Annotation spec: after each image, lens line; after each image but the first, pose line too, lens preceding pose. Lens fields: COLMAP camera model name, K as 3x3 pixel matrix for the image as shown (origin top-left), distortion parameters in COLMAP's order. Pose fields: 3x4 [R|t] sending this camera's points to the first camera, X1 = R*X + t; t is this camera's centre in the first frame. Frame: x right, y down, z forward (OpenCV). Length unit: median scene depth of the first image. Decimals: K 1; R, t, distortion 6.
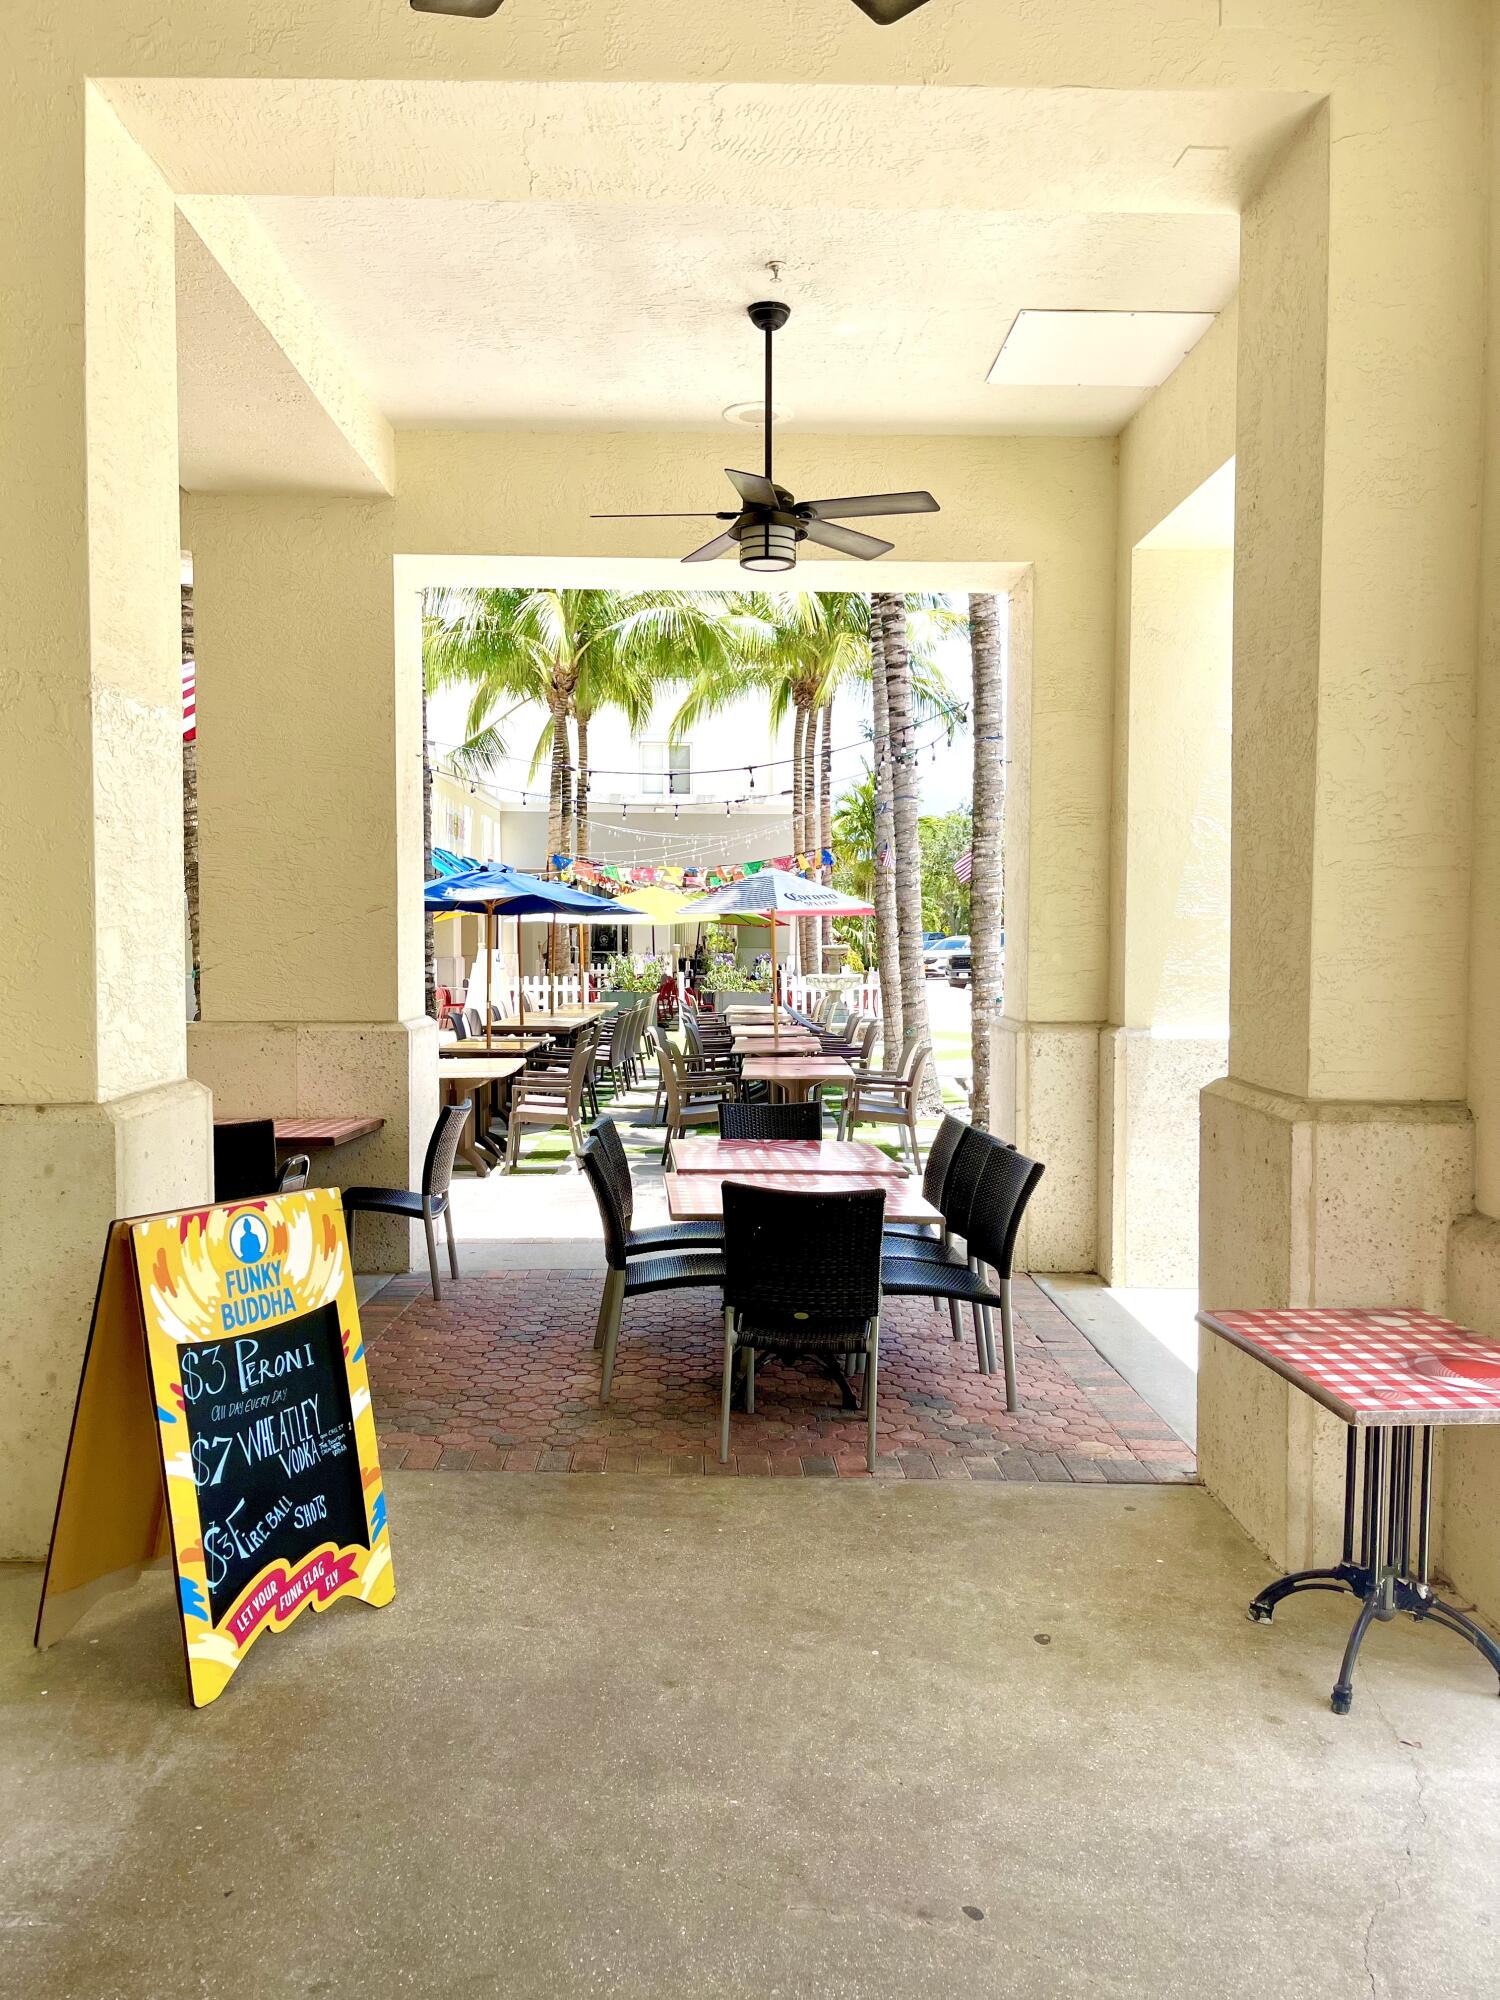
lens RADIAL K [[1513.2, 0, 750.0], [0, 1513.2, 1000.0], [0, 0, 1]] dist [0.040850, -0.001491]
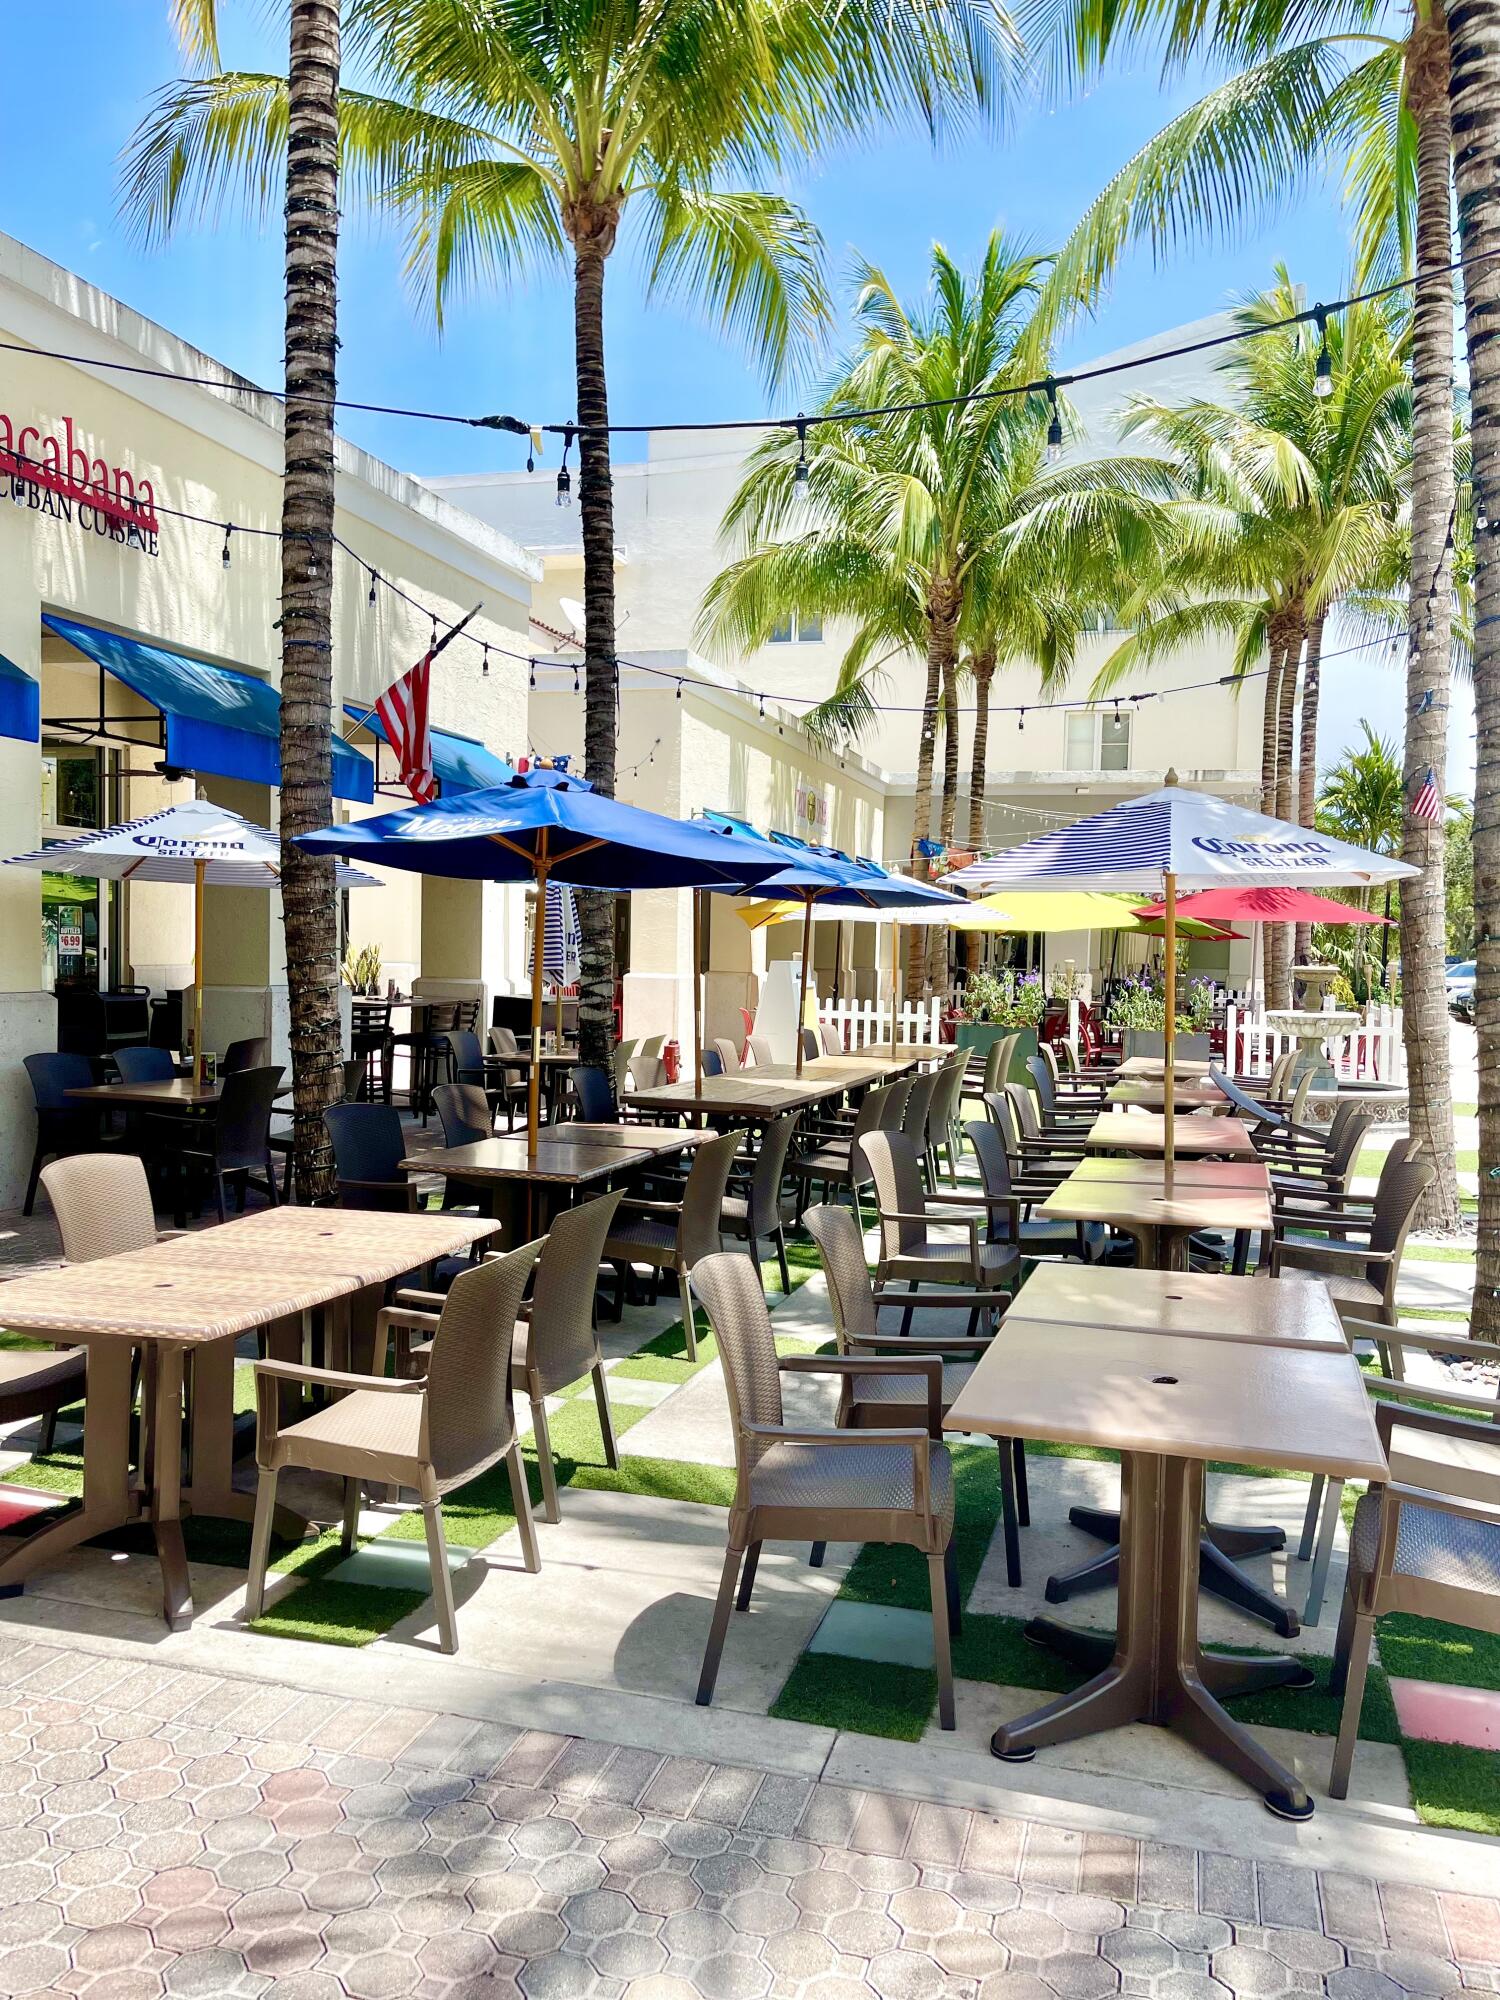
lens RADIAL K [[1513.2, 0, 750.0], [0, 1513.2, 1000.0], [0, 0, 1]] dist [0.040850, -0.001491]
pose [[0.955365, 0.031212, -0.293776, 0.012861], [-0.034269, 0.999399, -0.005264, -0.007704], [0.293435, 0.015096, 0.955860, 0.234101]]
